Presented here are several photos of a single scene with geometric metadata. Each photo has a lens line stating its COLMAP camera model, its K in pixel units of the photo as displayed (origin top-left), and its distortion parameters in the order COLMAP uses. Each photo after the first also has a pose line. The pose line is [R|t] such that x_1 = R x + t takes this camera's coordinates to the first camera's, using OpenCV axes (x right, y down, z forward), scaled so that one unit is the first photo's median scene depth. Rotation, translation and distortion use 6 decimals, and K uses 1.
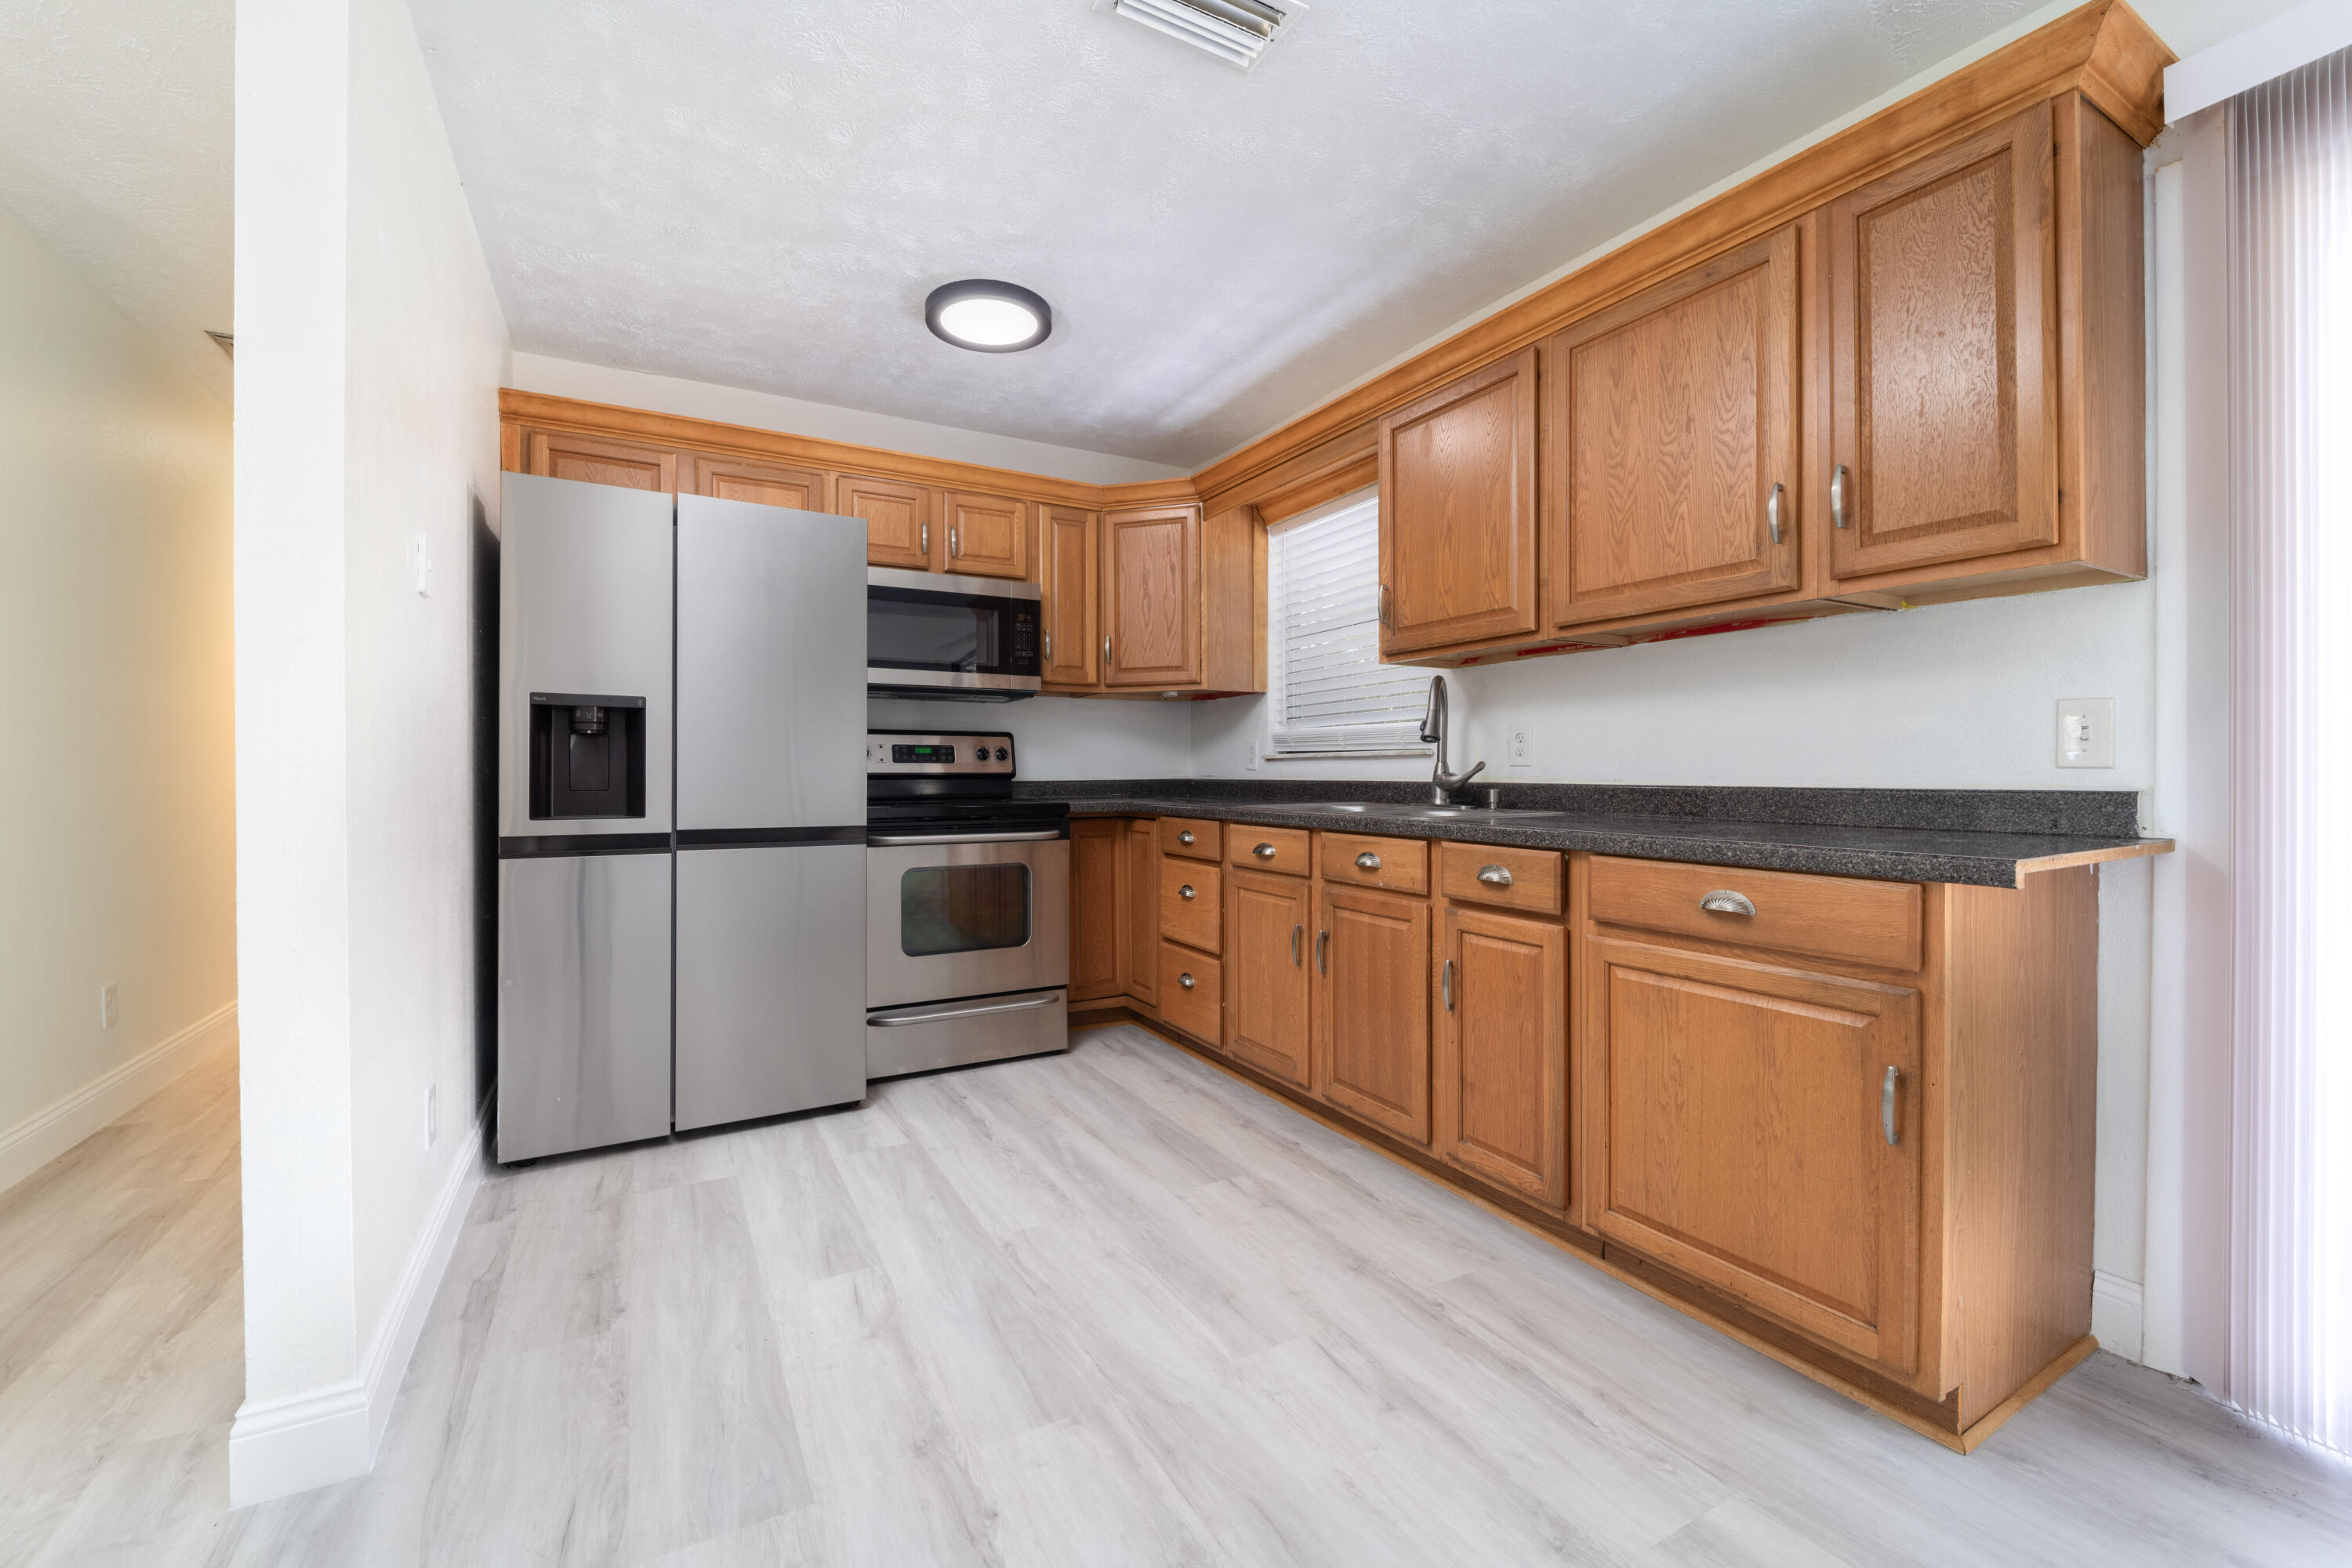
lens RADIAL K [[939.4, 0, 1176.0], [0, 939.4, 784.0], [0, 0, 1]] dist [-0.000530, -0.000369]
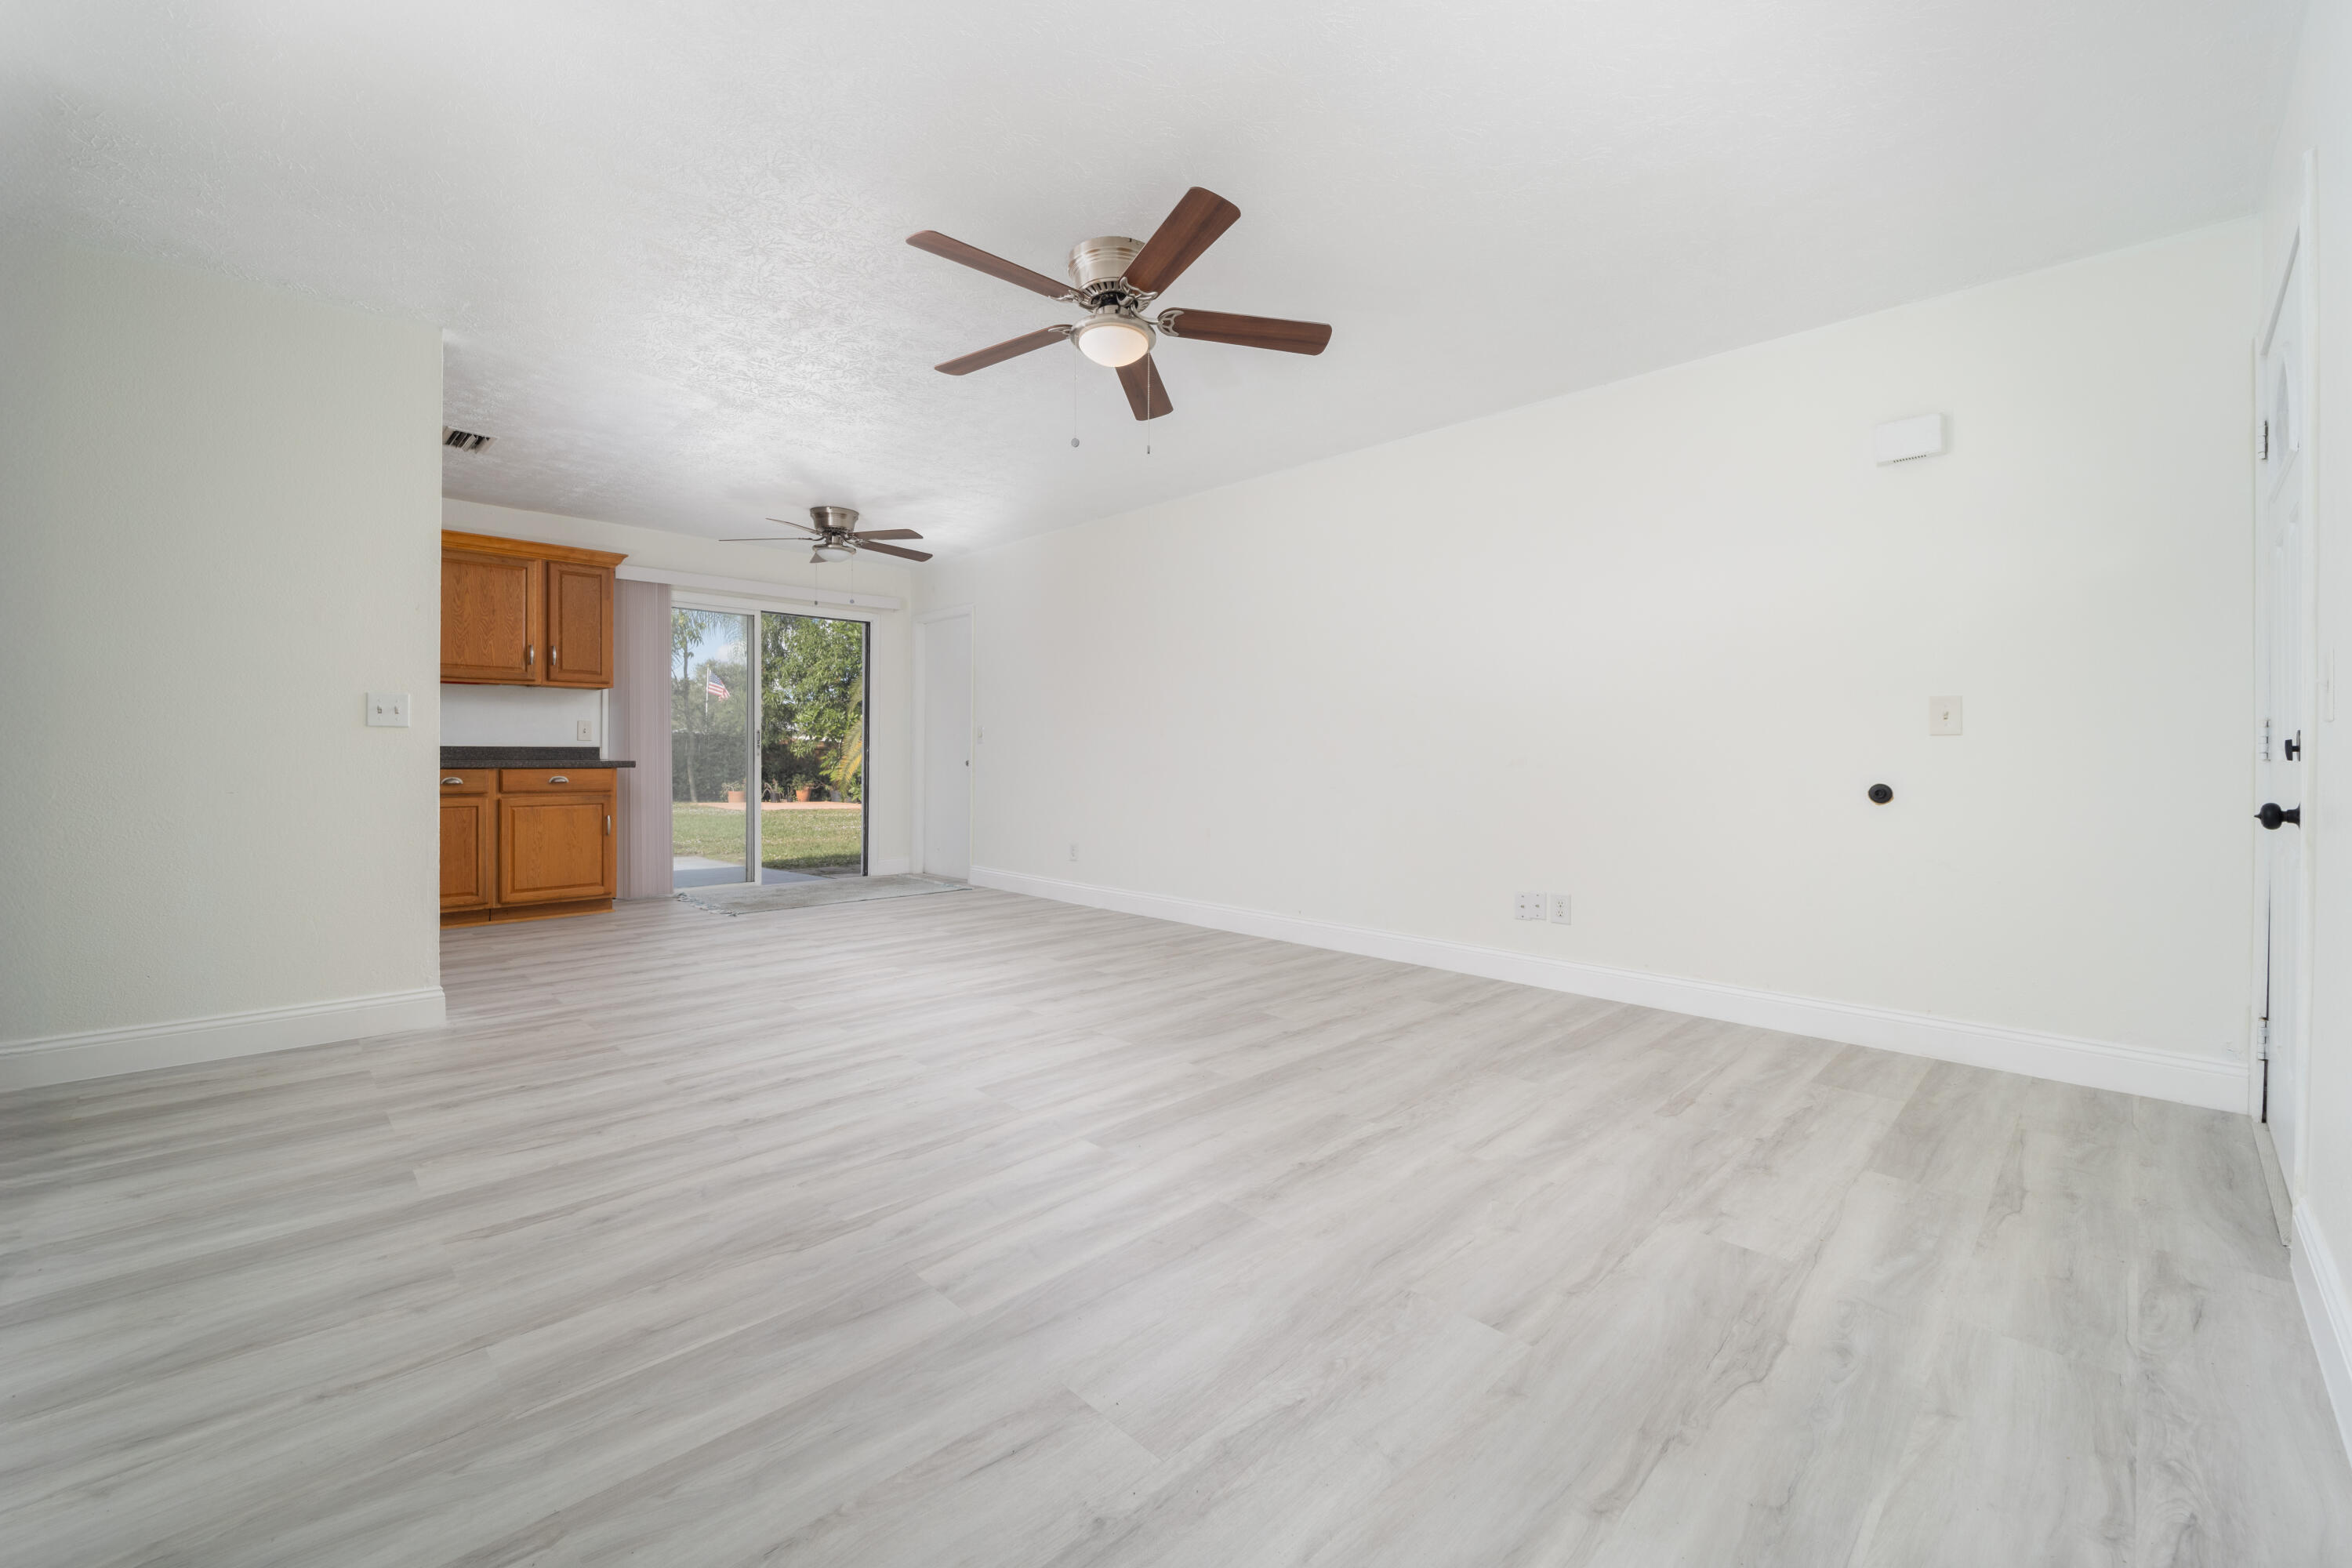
lens RADIAL K [[909.6, 0, 1169.2], [0, 909.6, 764.3], [0, 0, 1]] dist [0.011070, -0.000259]
pose [[-0.224317, -0.007647, 0.974486, -2.191101], [0.011117, 0.999884, 0.010405, 0.045130], [-0.974453, 0.013167, -0.224206, -0.266387]]
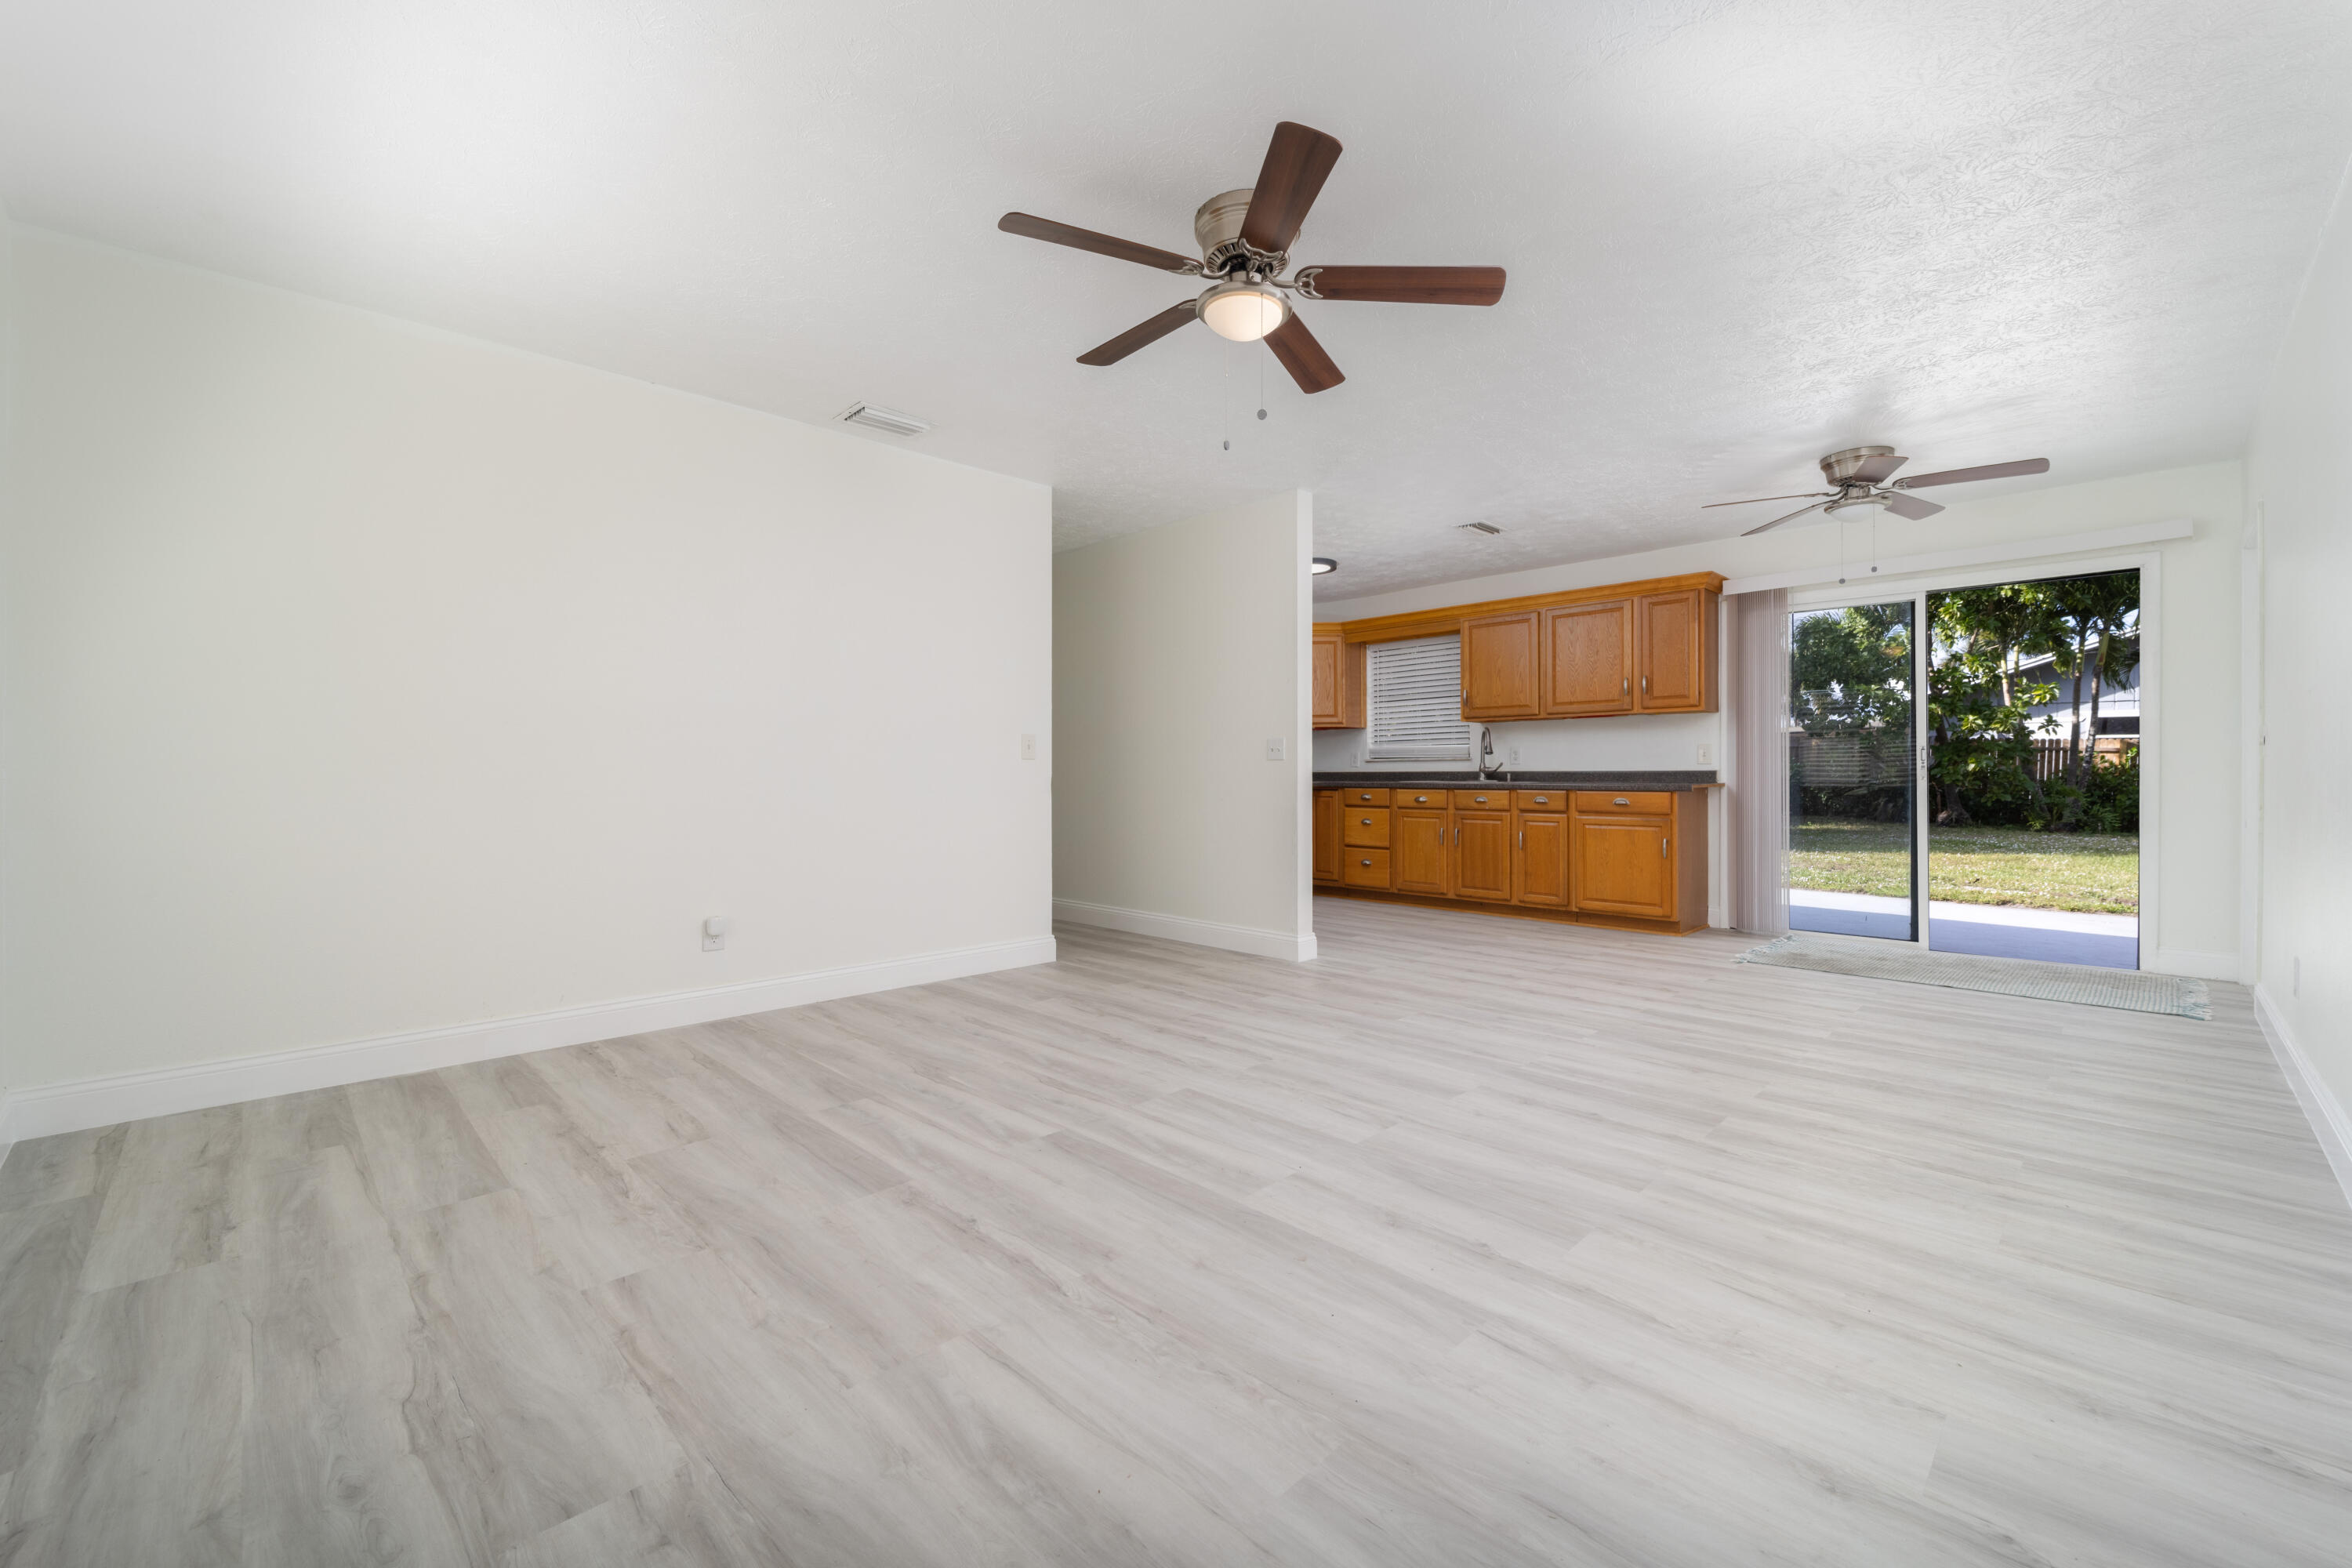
lens RADIAL K [[939.4, 0, 1176.0], [0, 939.4, 784.0], [0, 0, 1]] dist [-0.000530, -0.000369]
pose [[0.967811, 0.000983, 0.251675, -1.392636], [0.000729, 0.999977, -0.006711, 0.060178], [-0.251676, 0.006678, 0.967788, -1.448510]]
